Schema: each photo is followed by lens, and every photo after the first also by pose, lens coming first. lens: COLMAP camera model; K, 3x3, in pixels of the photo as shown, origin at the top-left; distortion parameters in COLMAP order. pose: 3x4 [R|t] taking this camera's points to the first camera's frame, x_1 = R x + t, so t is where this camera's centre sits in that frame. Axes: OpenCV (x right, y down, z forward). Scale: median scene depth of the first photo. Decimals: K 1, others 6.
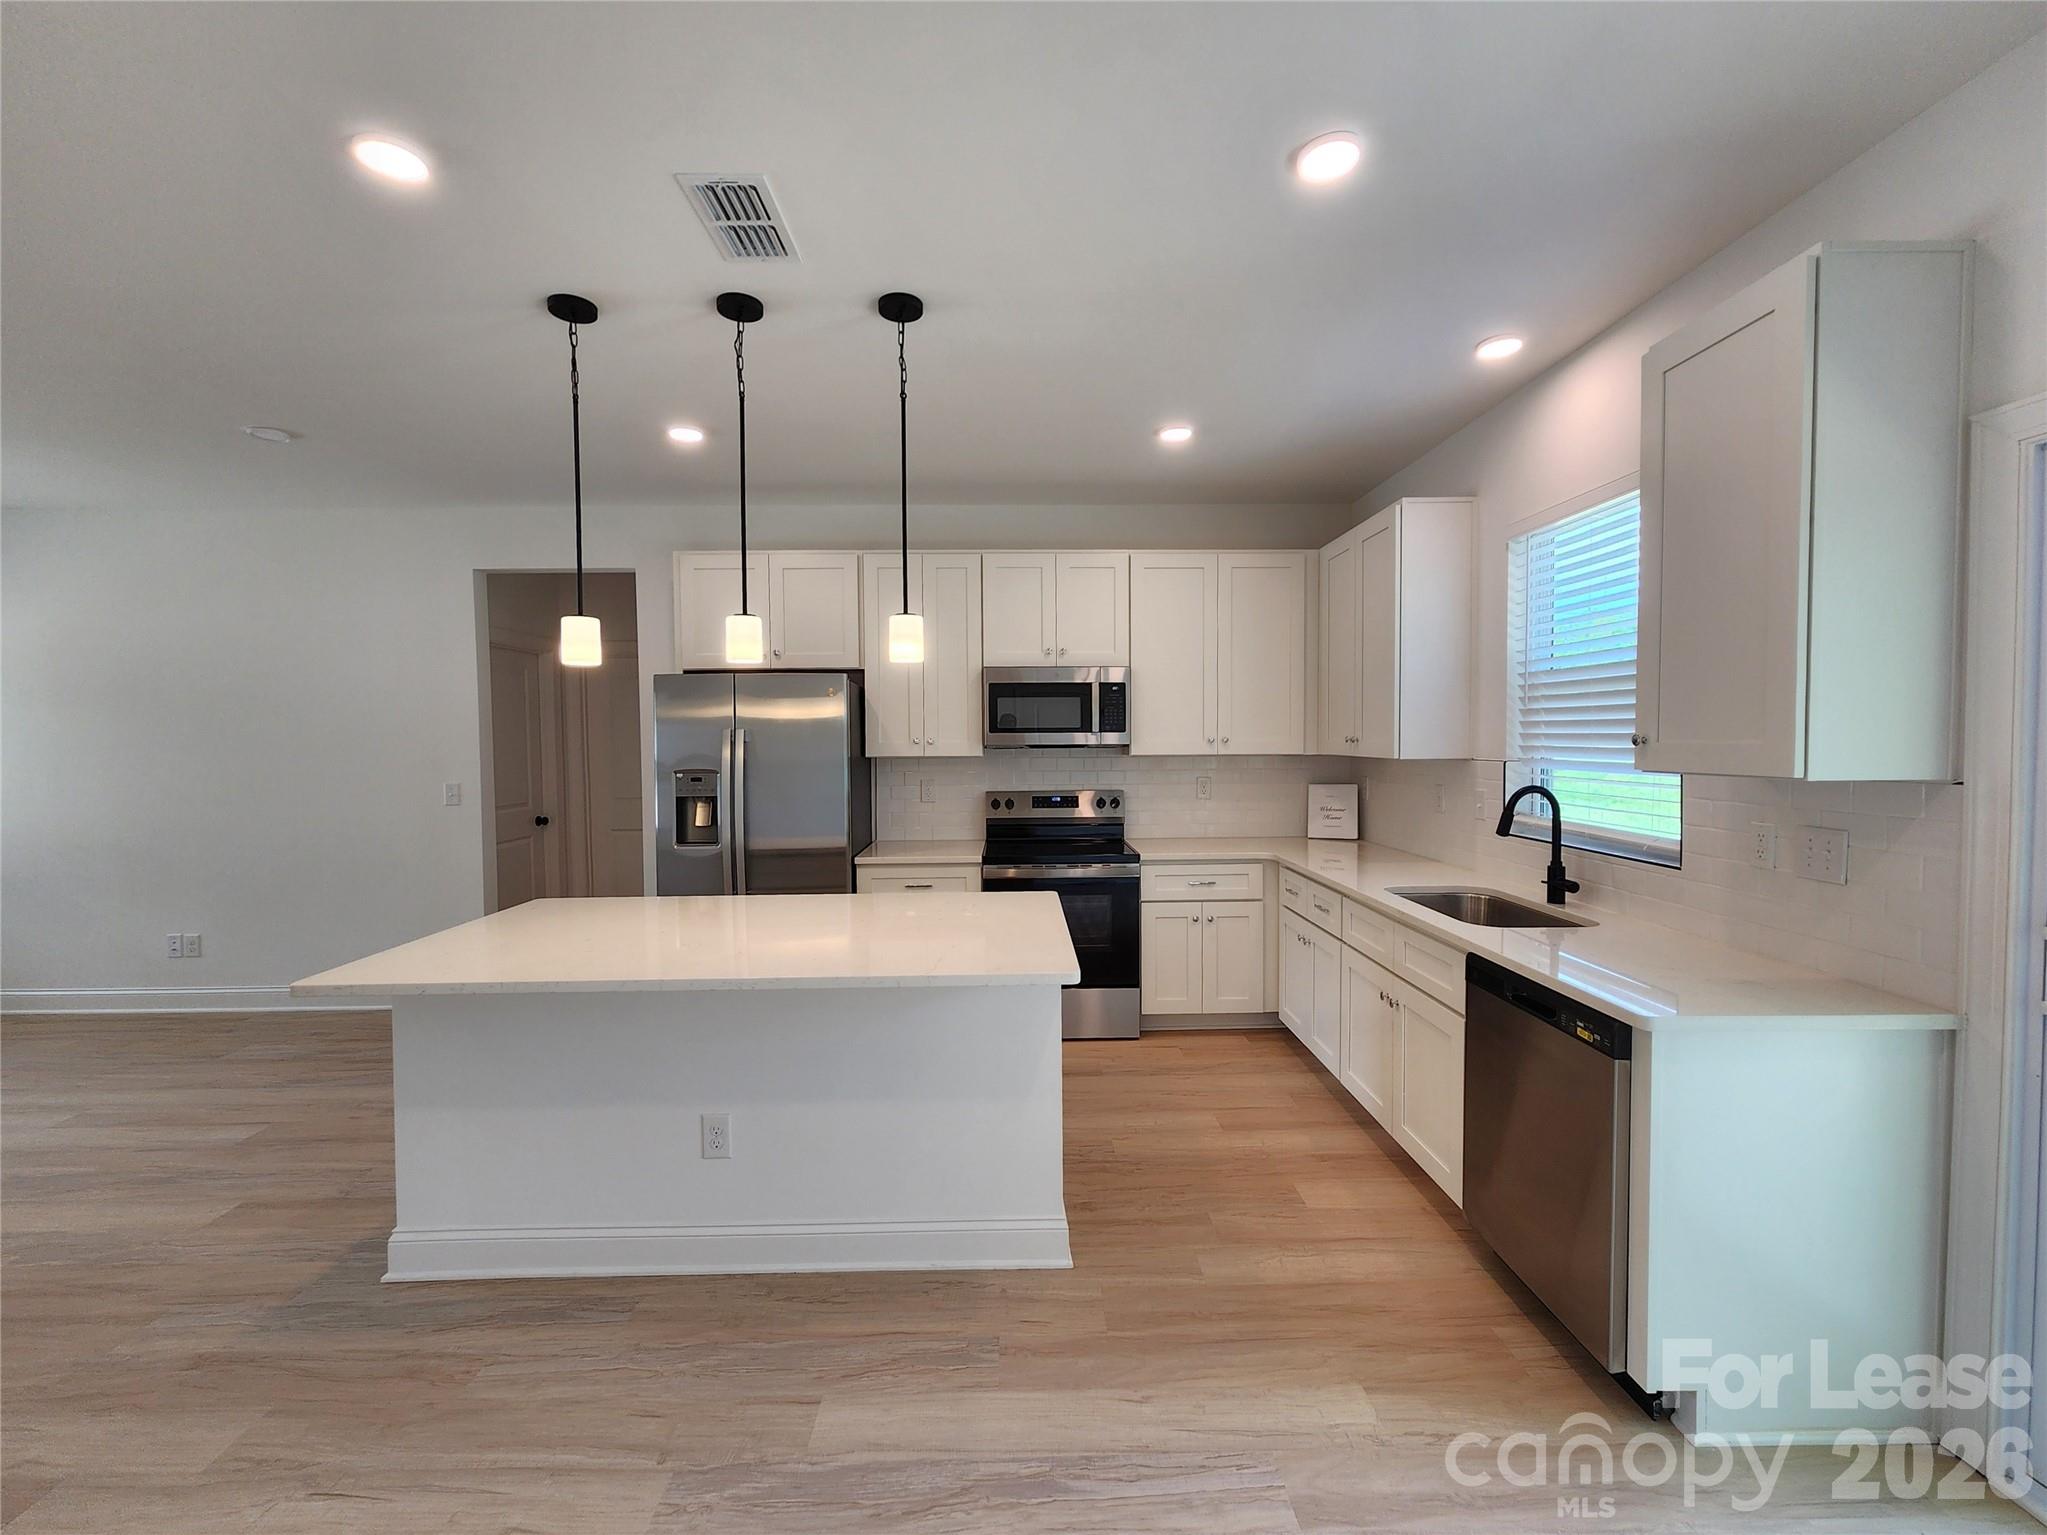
lens RADIAL K [[859.4, 0, 1023.5], [0, 859.4, 767.5], [0, 0, 1]] dist [0.005660, -0.000121]
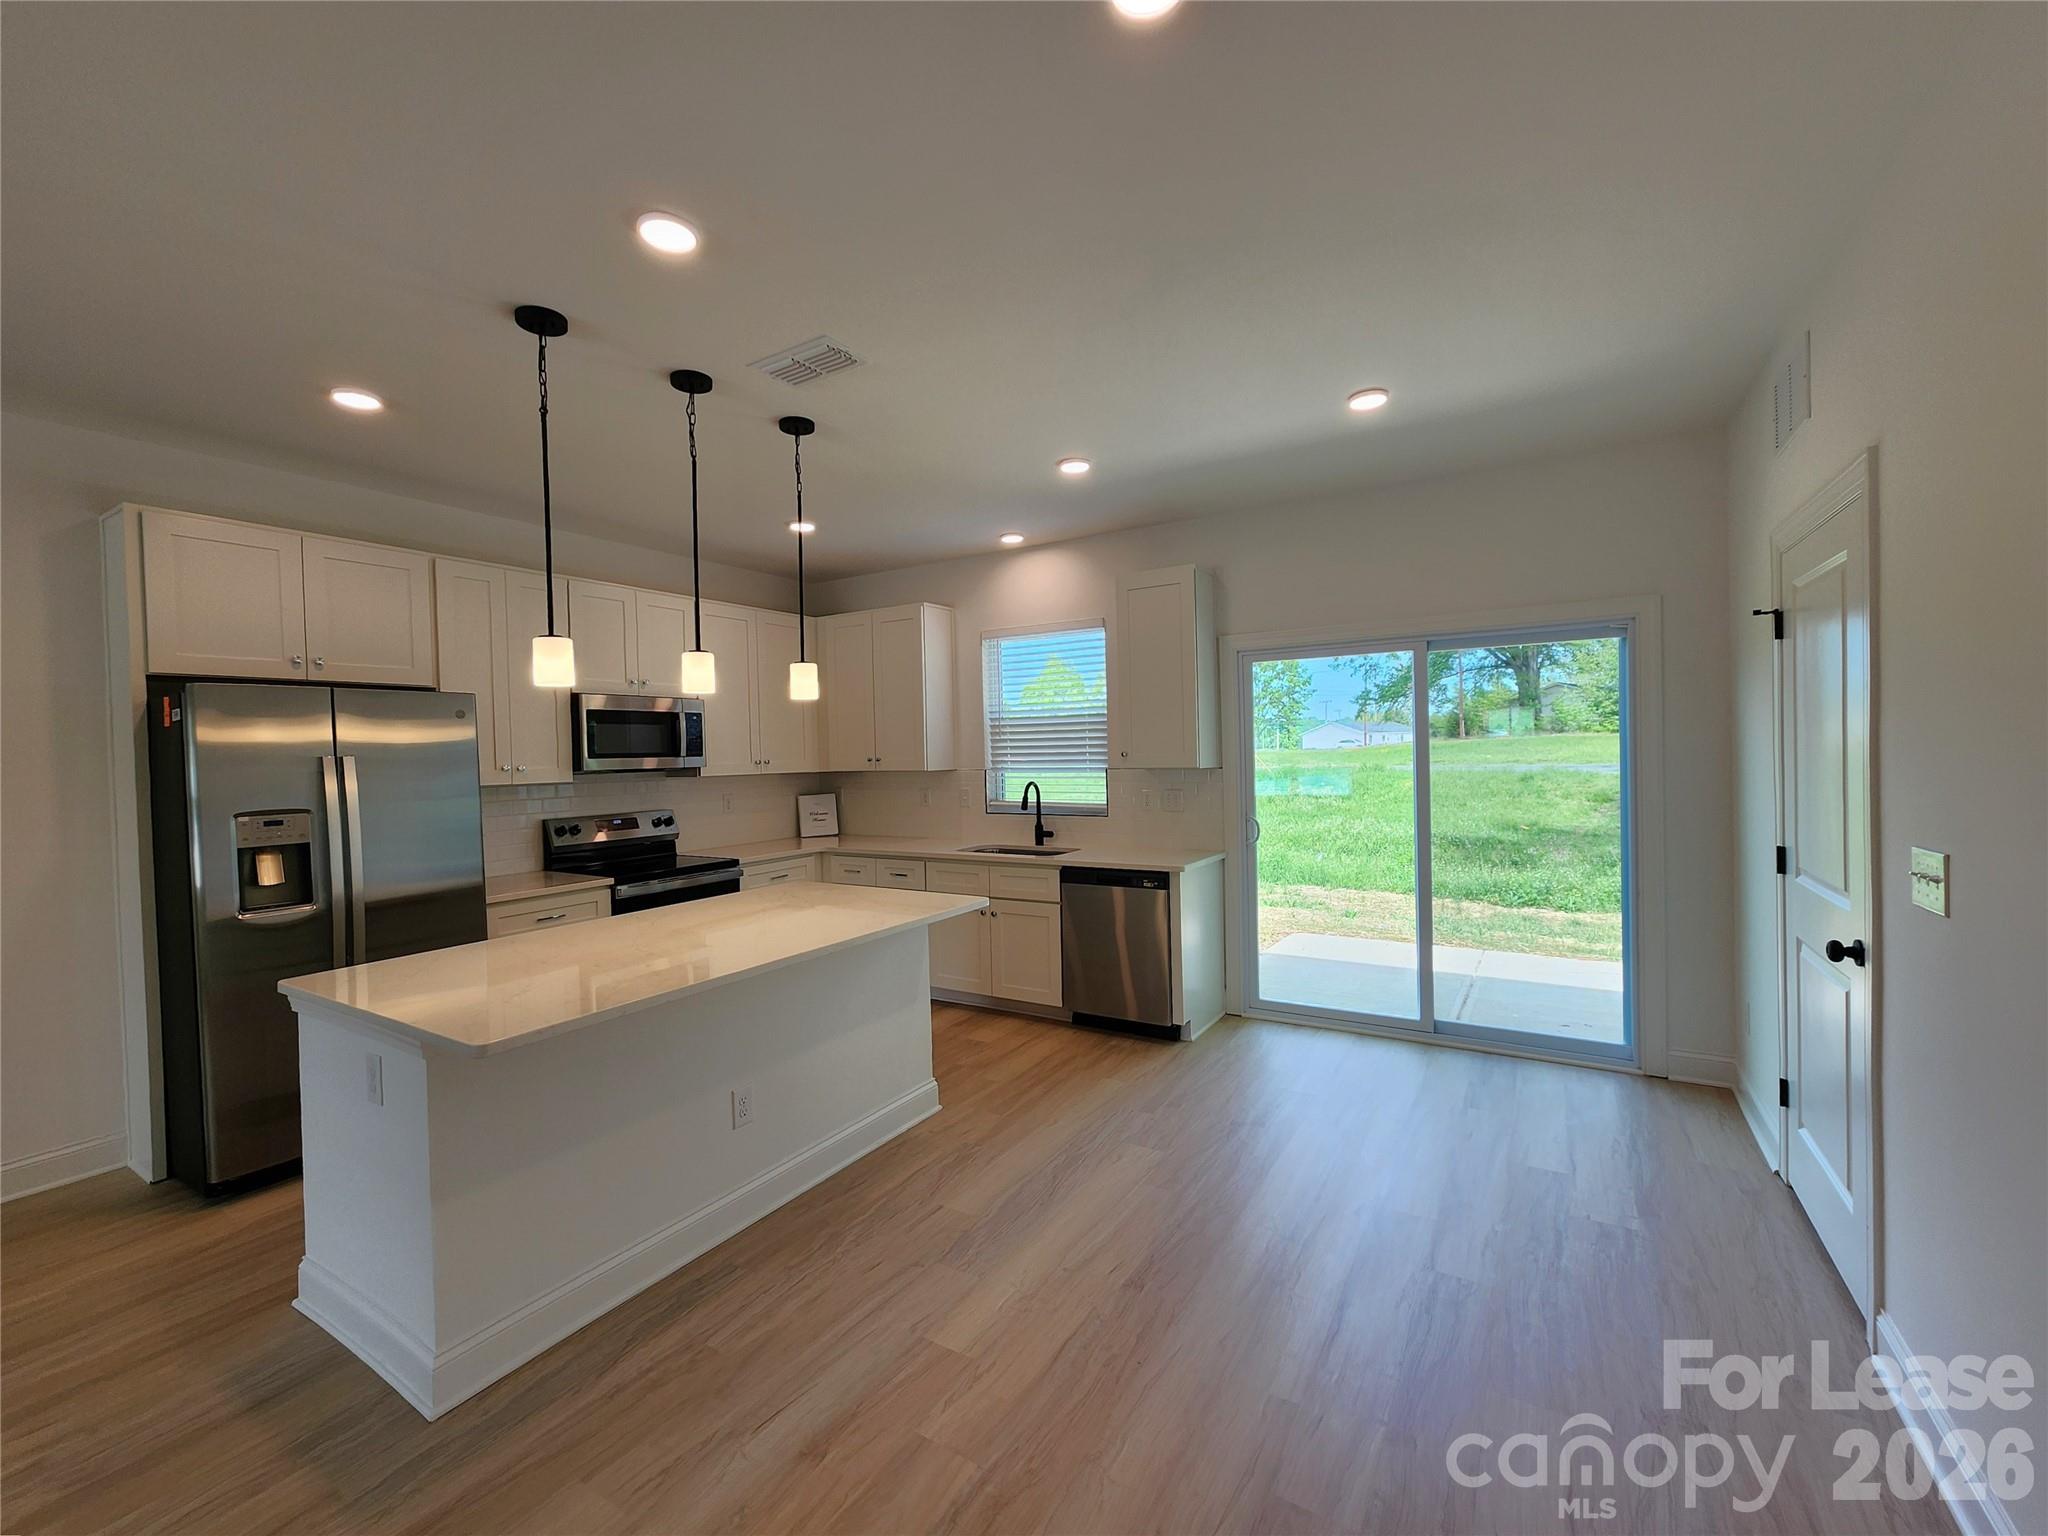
lens RADIAL K [[859.8, 0, 1024.0], [0, 859.8, 768.0], [0, 0, 1]] dist [0.005660, -0.000121]
pose [[0.535744, -0.022616, 0.844077, -0.868421], [0.048413, 0.998820, -0.003967, -0.000884], [-0.842991, 0.042990, 0.536207, 0.035753]]
